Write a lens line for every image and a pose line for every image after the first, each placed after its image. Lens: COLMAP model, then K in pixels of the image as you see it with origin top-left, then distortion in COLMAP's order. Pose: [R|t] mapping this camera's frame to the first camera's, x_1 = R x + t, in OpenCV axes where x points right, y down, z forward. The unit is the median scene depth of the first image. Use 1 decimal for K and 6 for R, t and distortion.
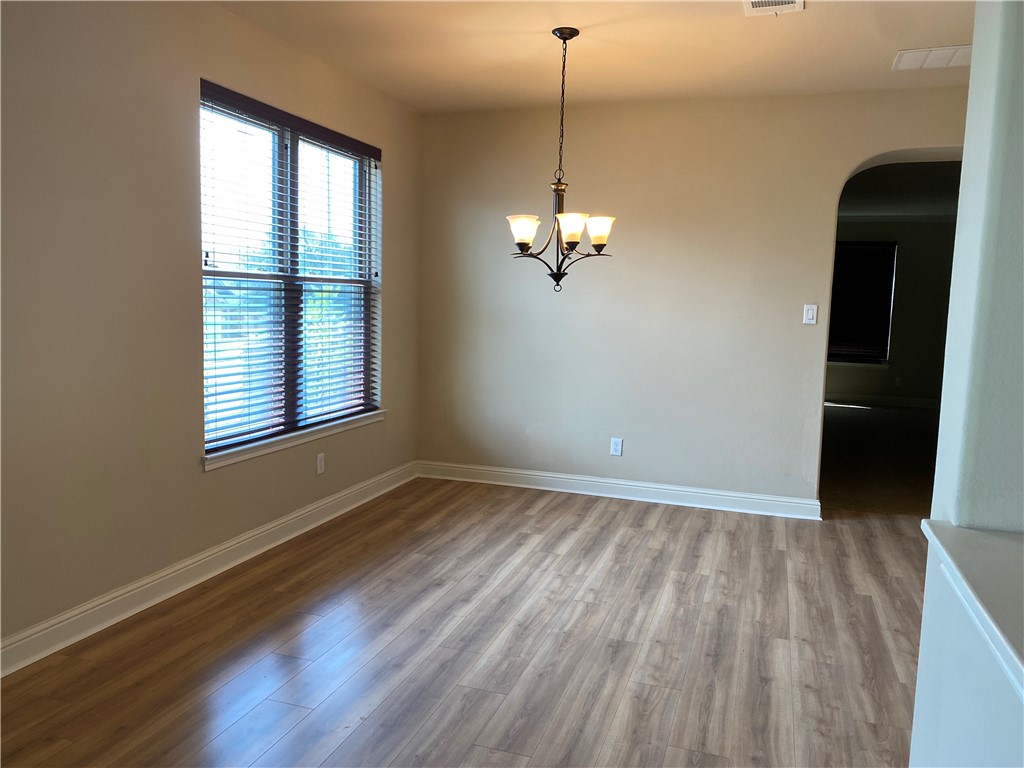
lens RADIAL K [[787.1, 0, 513.0], [0, 787.1, 382.8], [0, 0, 1]] dist [-0.001472, 0.000287]
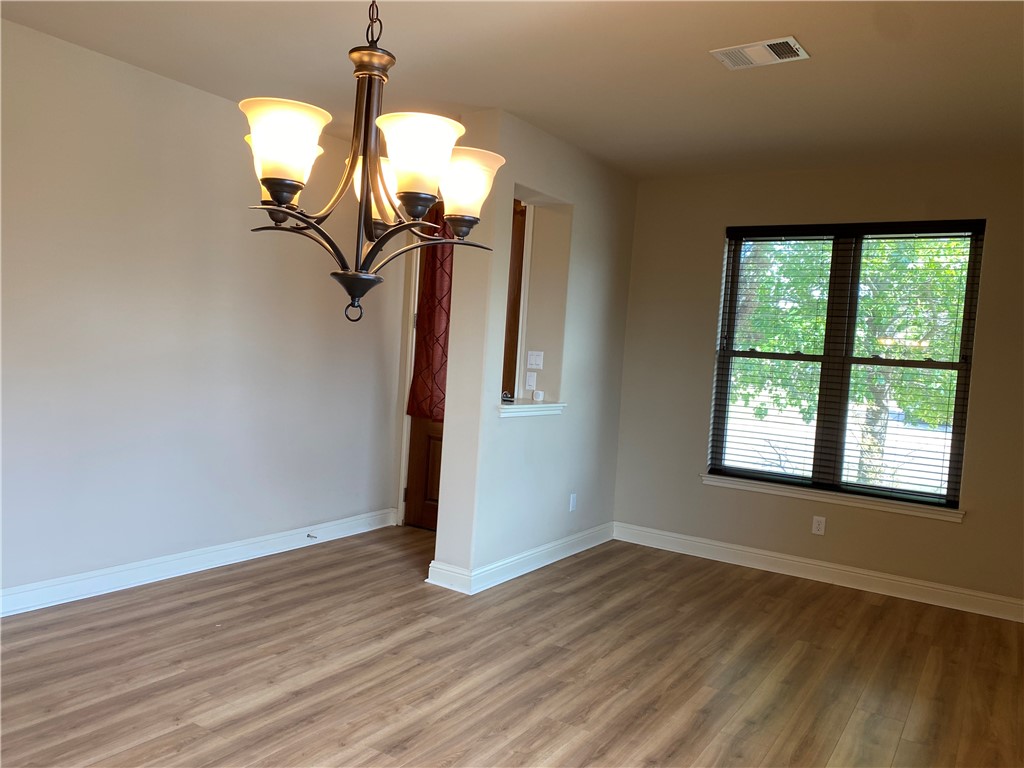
lens RADIAL K [[787.1, 0, 513.7], [0, 787.1, 384.7], [0, 0, 1]] dist [-0.001472, 0.000287]
pose [[-0.966323, -0.100913, 0.236721, -0.167192], [-0.065538, 0.986077, 0.152827, -0.209492], [-0.248848, 0.132166, -0.959483, 1.899700]]
